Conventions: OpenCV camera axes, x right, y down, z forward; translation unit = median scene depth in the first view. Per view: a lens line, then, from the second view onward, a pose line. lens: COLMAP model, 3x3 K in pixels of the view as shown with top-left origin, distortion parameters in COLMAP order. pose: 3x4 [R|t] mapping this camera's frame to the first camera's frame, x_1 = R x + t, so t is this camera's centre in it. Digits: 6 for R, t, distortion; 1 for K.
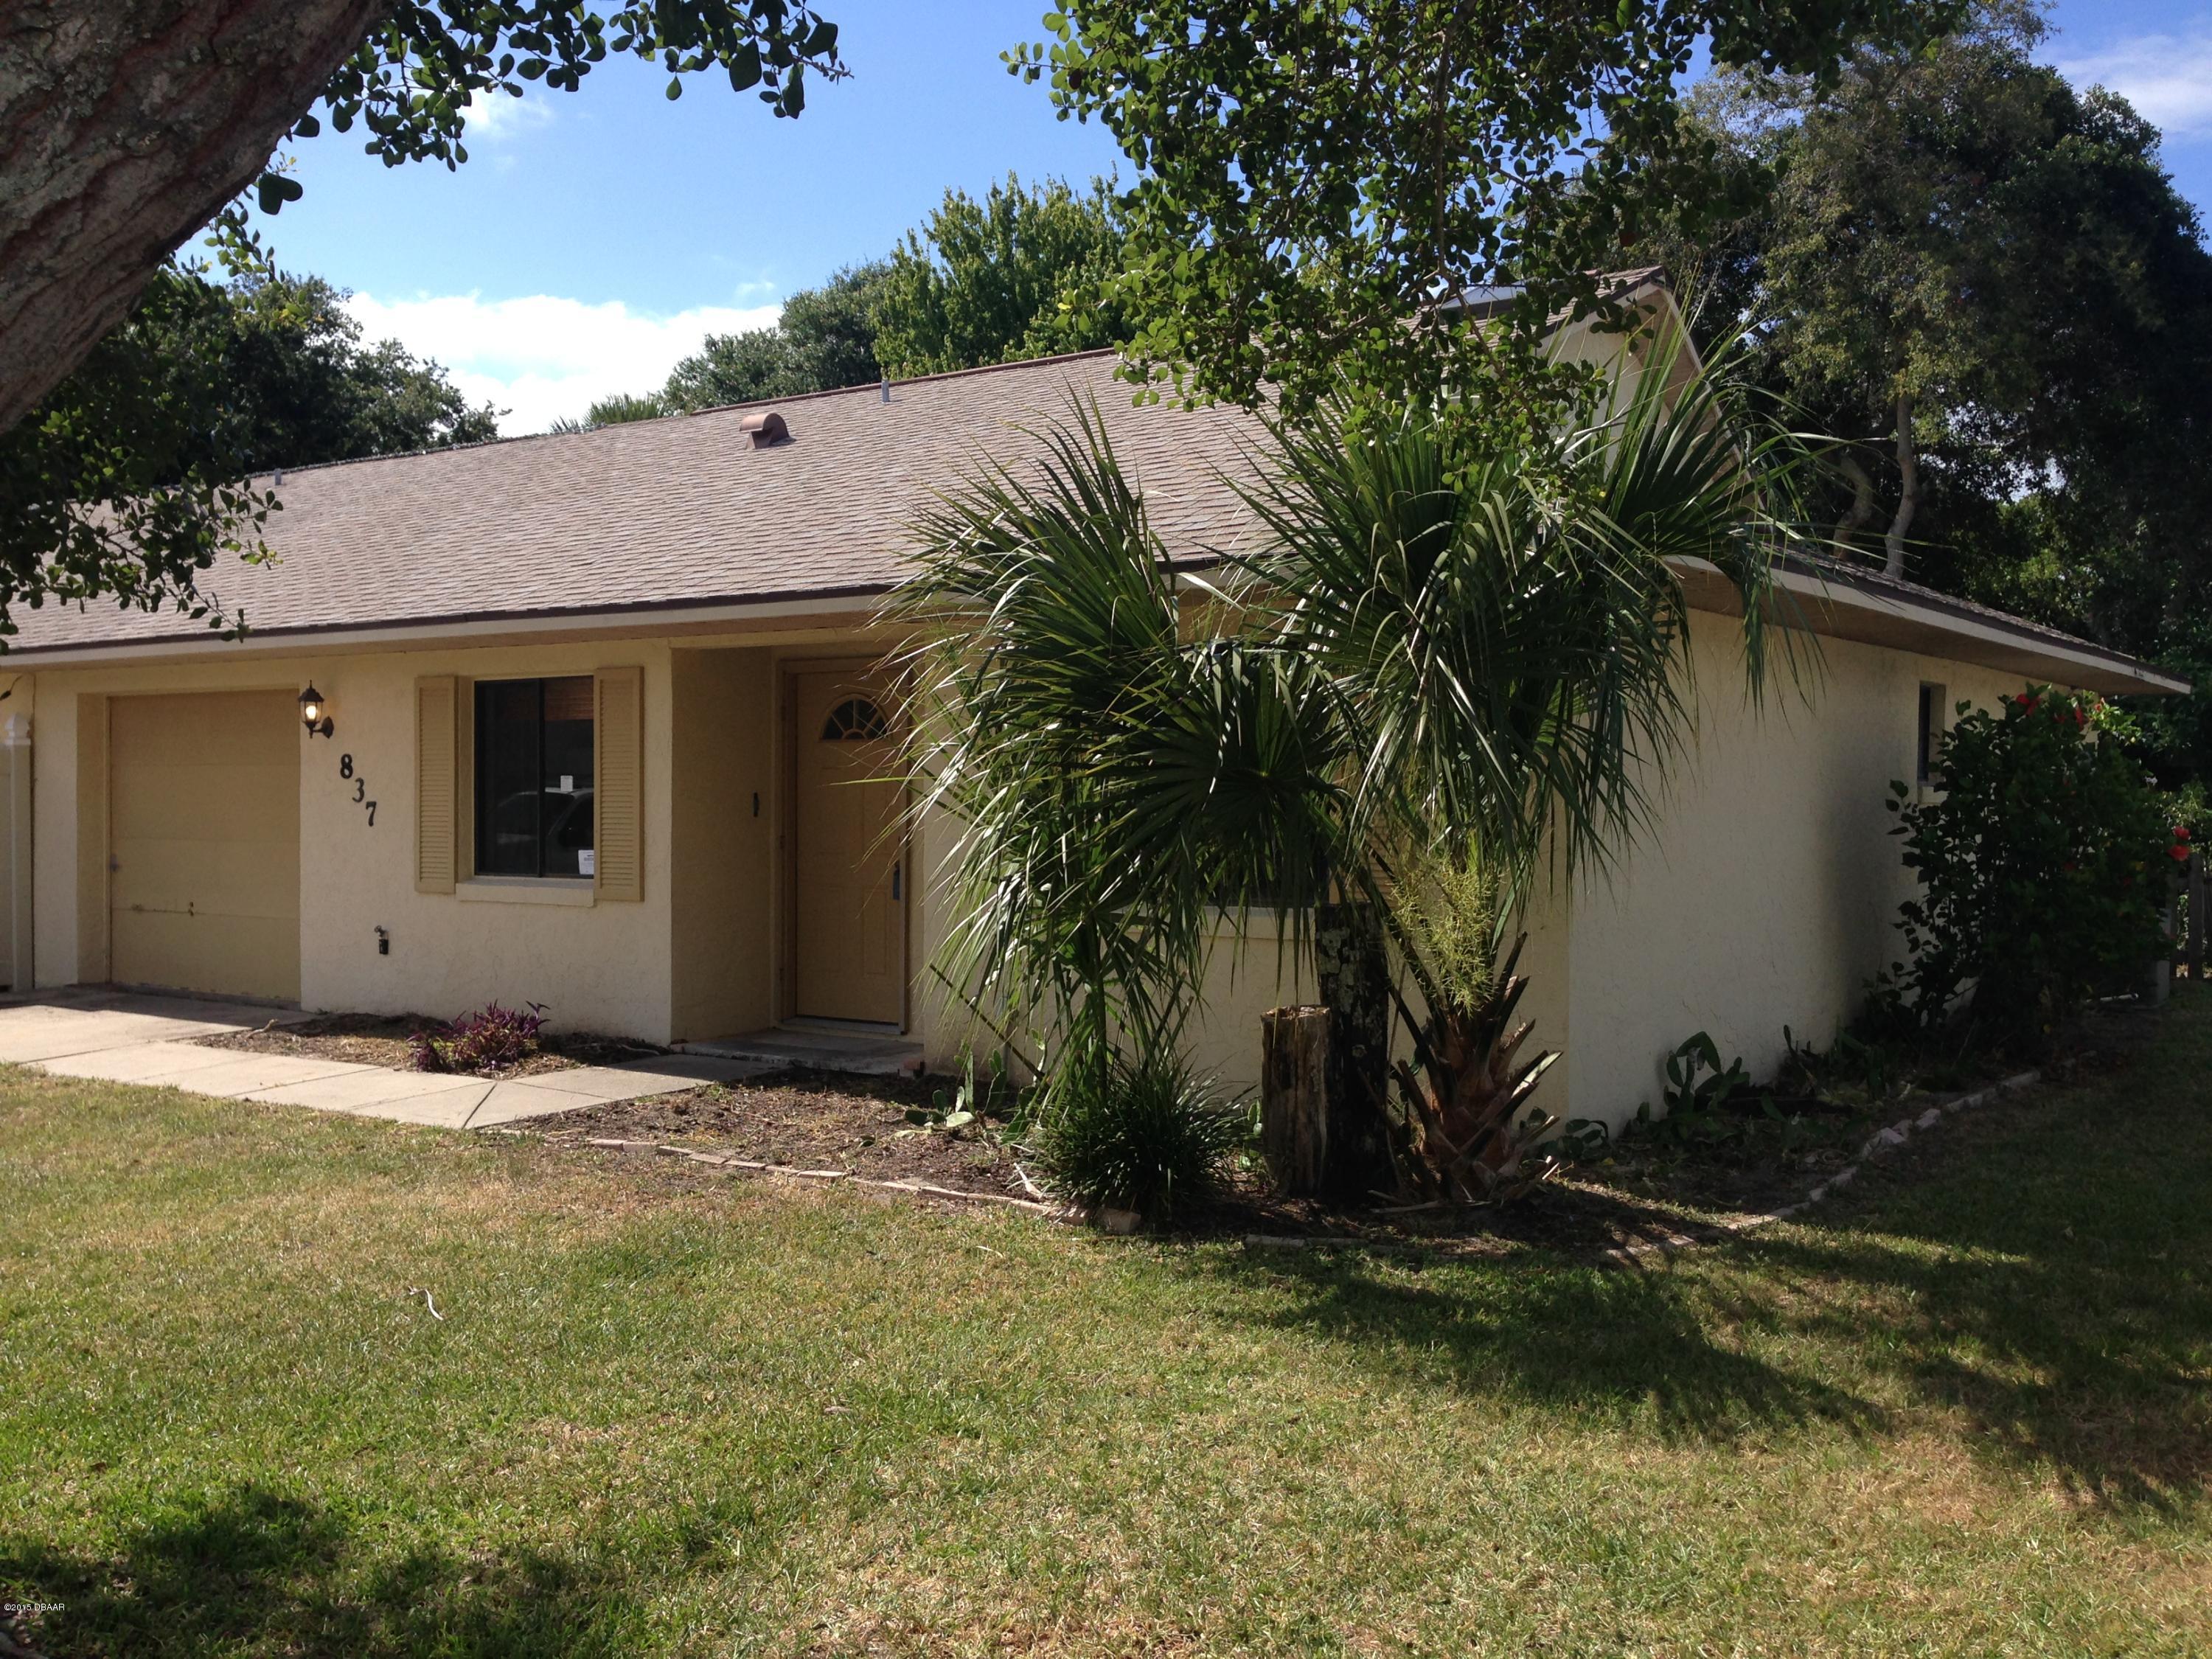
lens RADIAL K [[2037.5, 0, 1106.0], [0, 2037.5, 829.5], [0, 0, 1]] dist [0.000912, 0.000803]
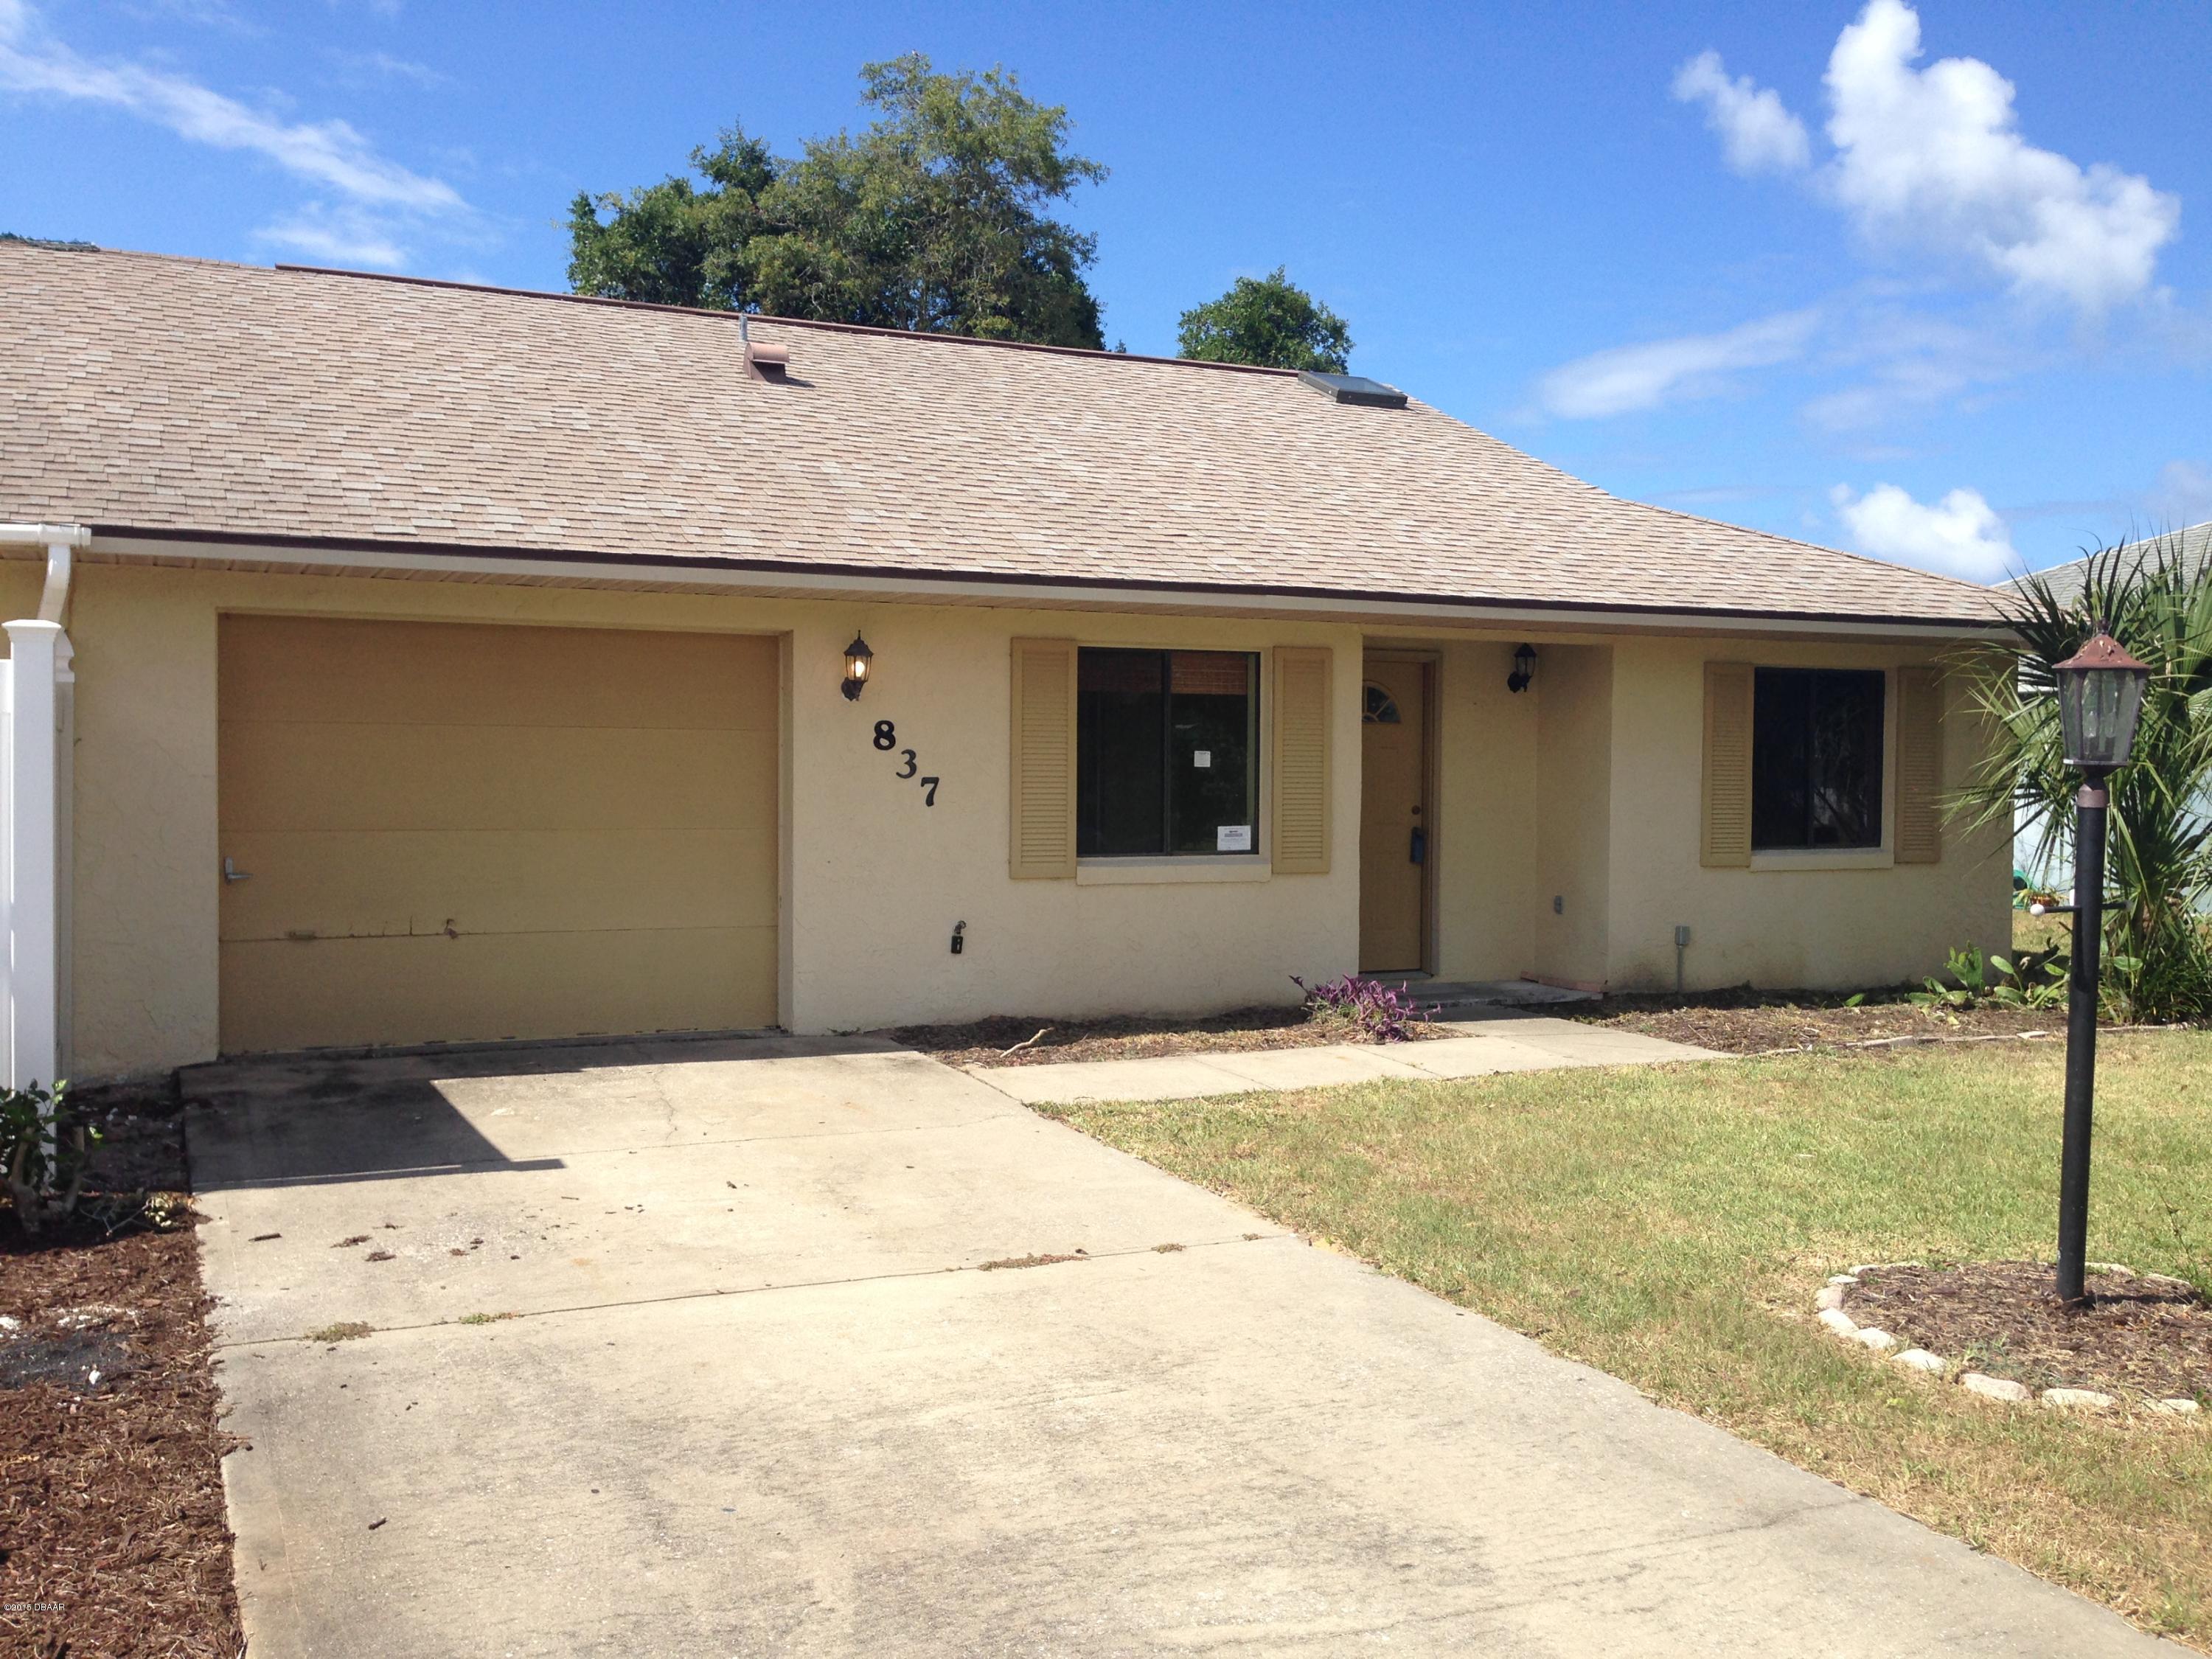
lens RADIAL K [[2037.5, 0, 1106.0], [0, 2037.5, 829.5], [0, 0, 1]] dist [0.000912, 0.000803]
pose [[0.509452, -0.032365, 0.859890, -1.127131], [0.001707, 0.999328, 0.036602, -0.024395], [-0.860497, -0.017180, 0.509165, 0.533922]]
